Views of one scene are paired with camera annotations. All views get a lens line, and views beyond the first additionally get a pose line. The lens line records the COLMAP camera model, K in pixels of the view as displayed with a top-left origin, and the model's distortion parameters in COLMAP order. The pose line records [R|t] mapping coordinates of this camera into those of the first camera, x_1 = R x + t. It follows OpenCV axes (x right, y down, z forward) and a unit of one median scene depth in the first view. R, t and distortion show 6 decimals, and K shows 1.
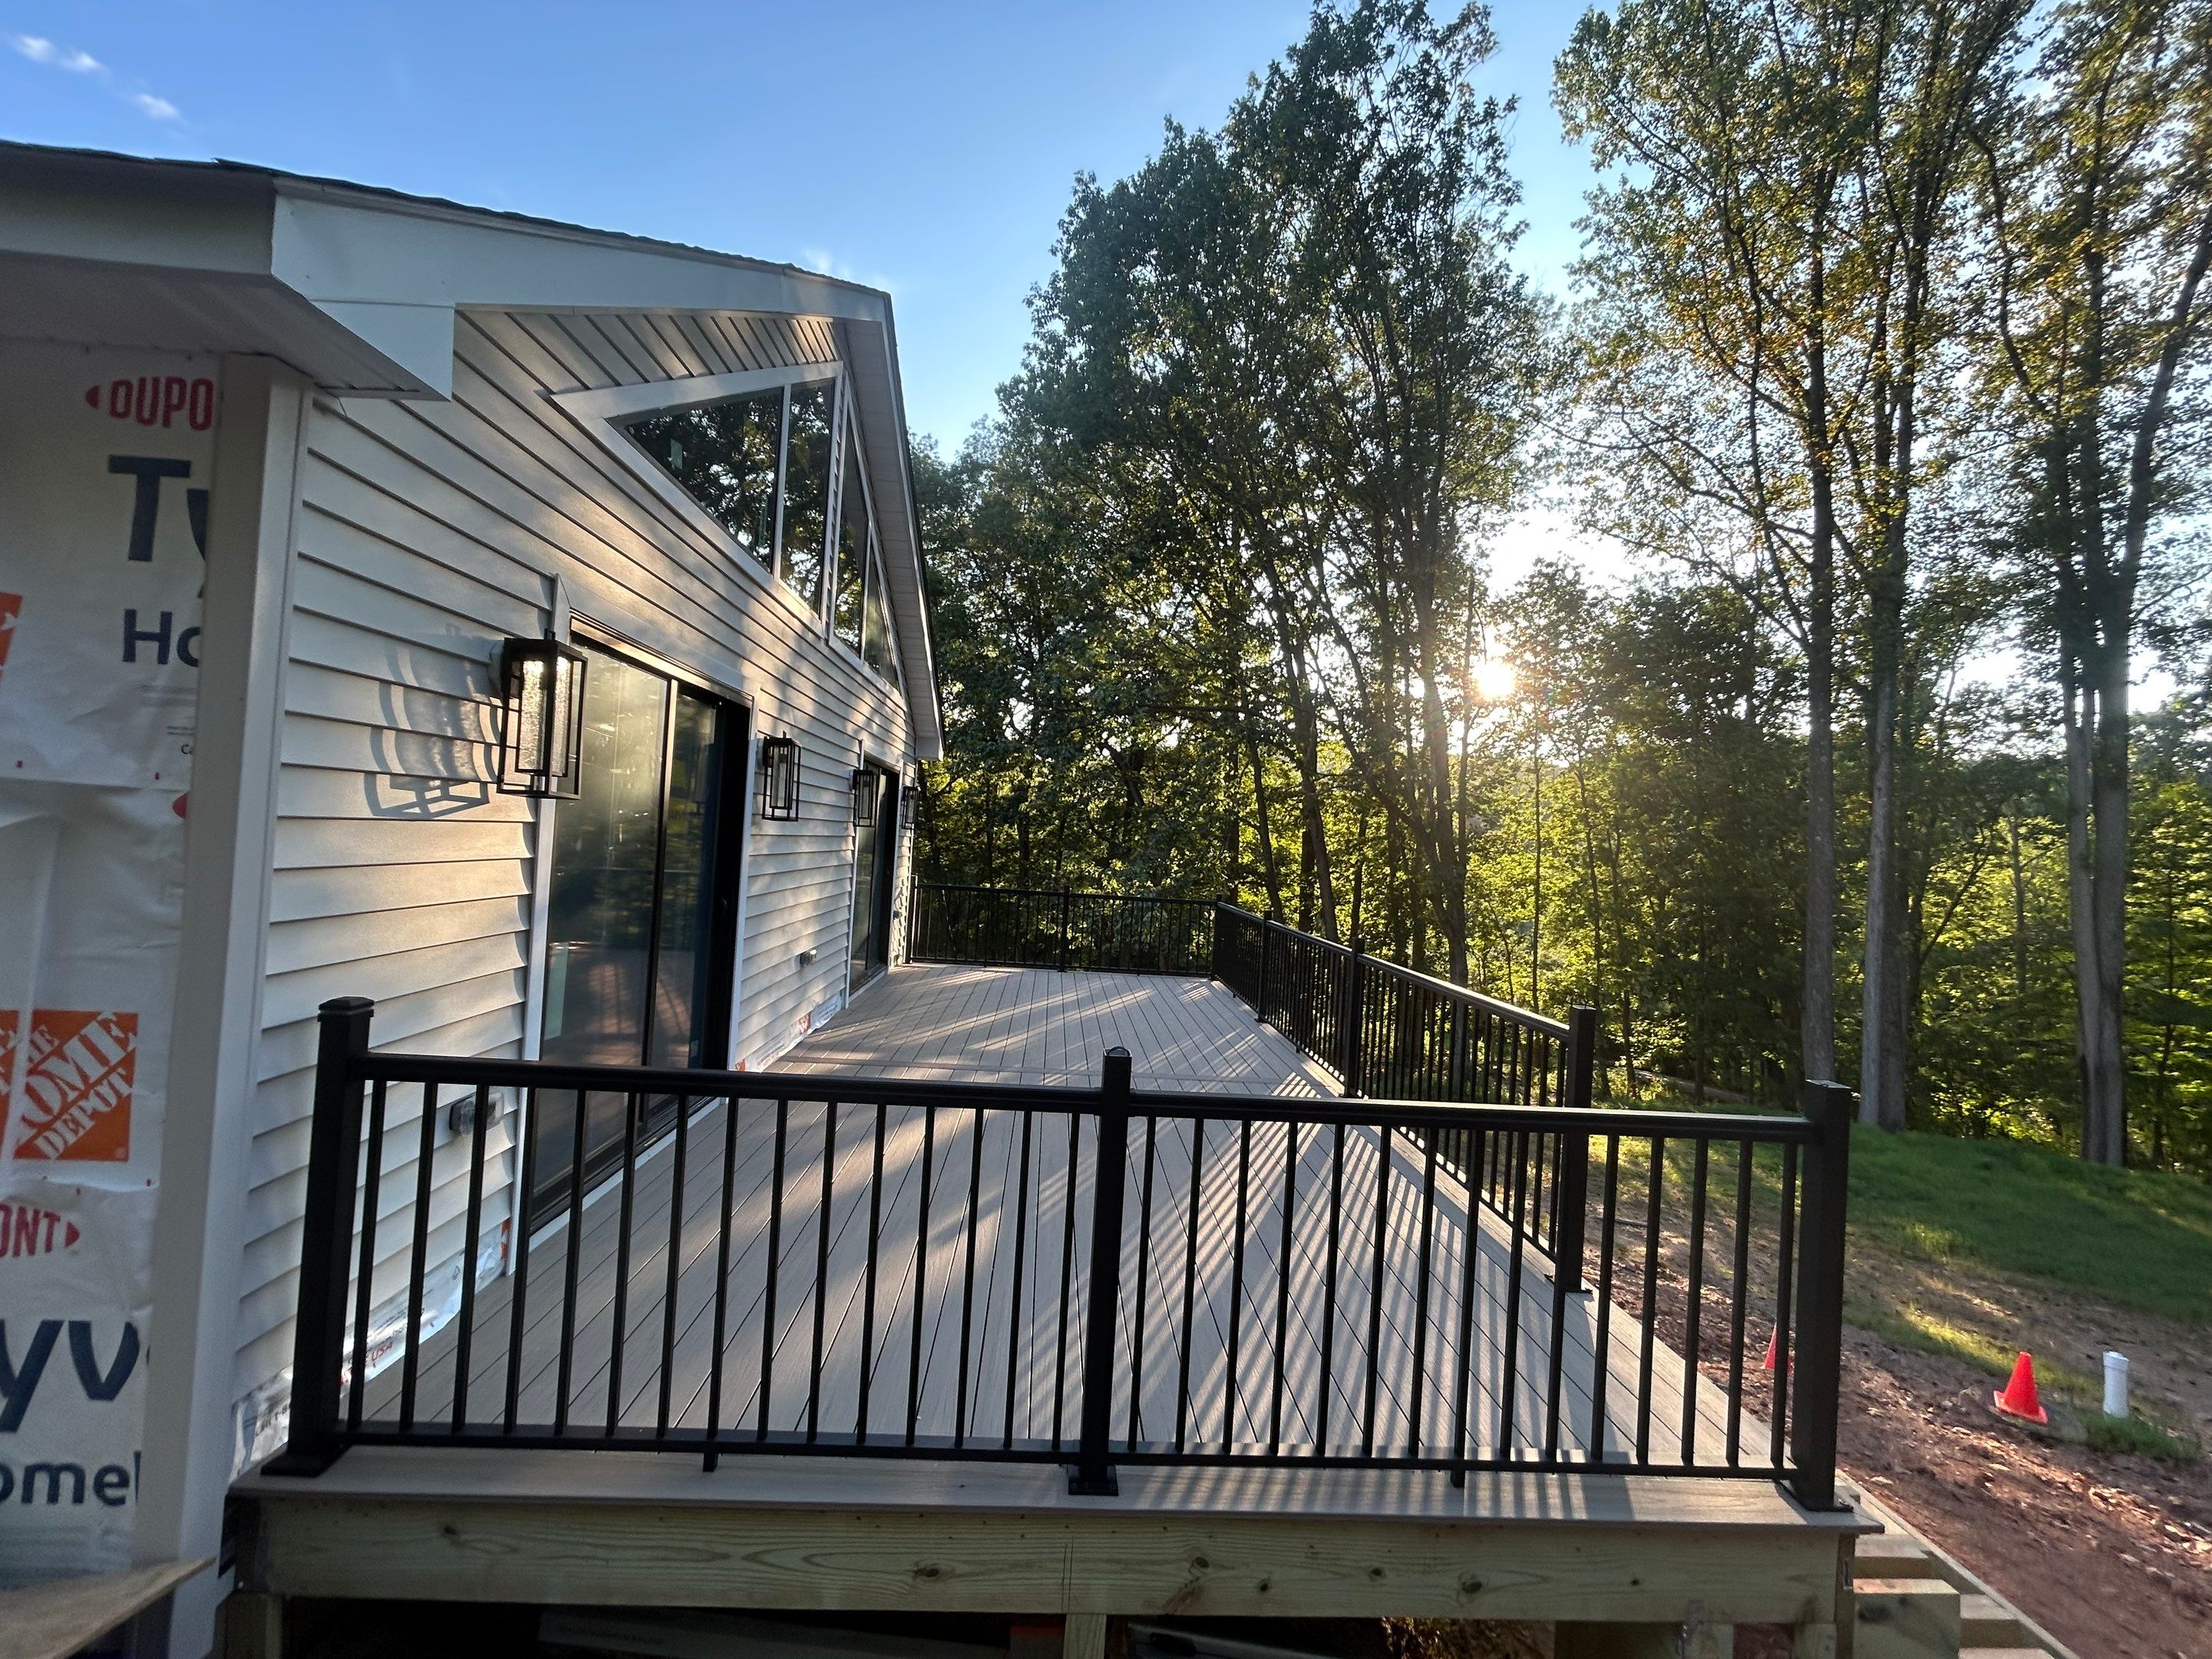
lens RADIAL K [[890.1, 0, 1104.2], [0, 890.1, 827.4], [0, 0, 1]] dist [0.001353, -0.000194]
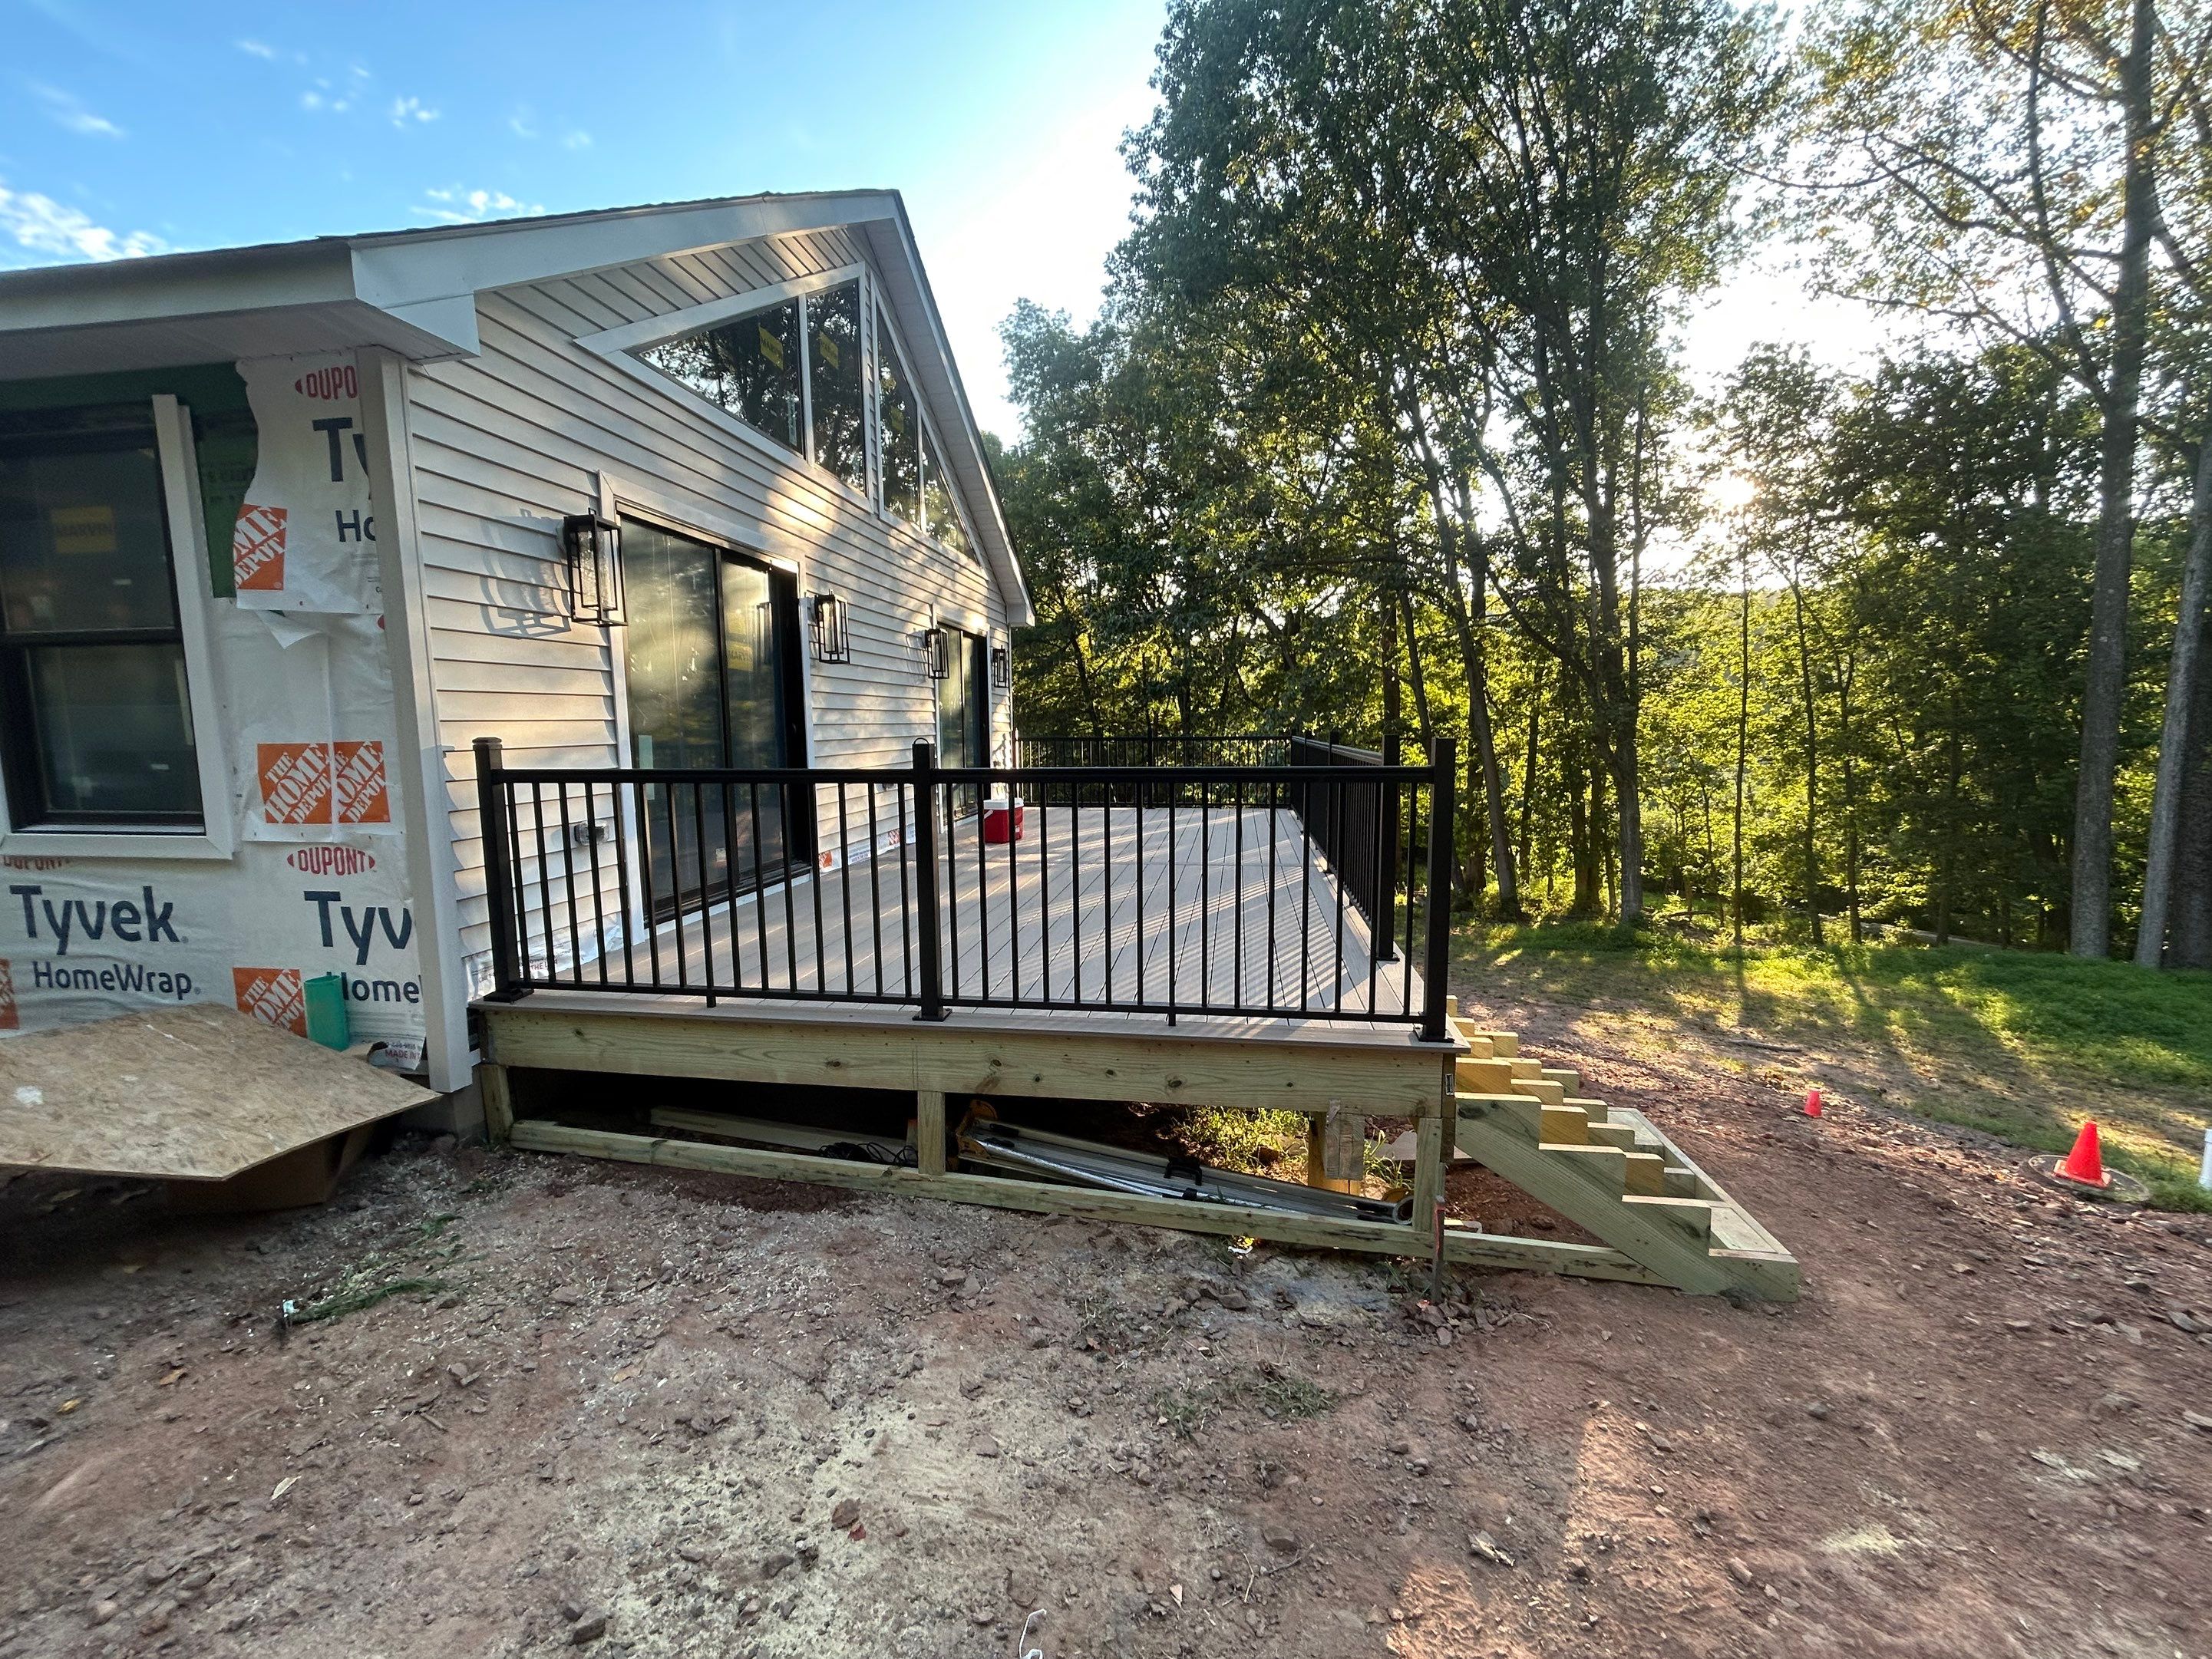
lens RADIAL K [[890.1, 0, 1100.7], [0, 890.1, 827.6], [0, 0, 1]] dist [0.001353, -0.000194]
pose [[0.976146, -0.046176, -0.212147, 0.199836], [0.072849, 0.990136, 0.119684, 0.076124], [0.204528, -0.132284, 0.969881, -0.132839]]
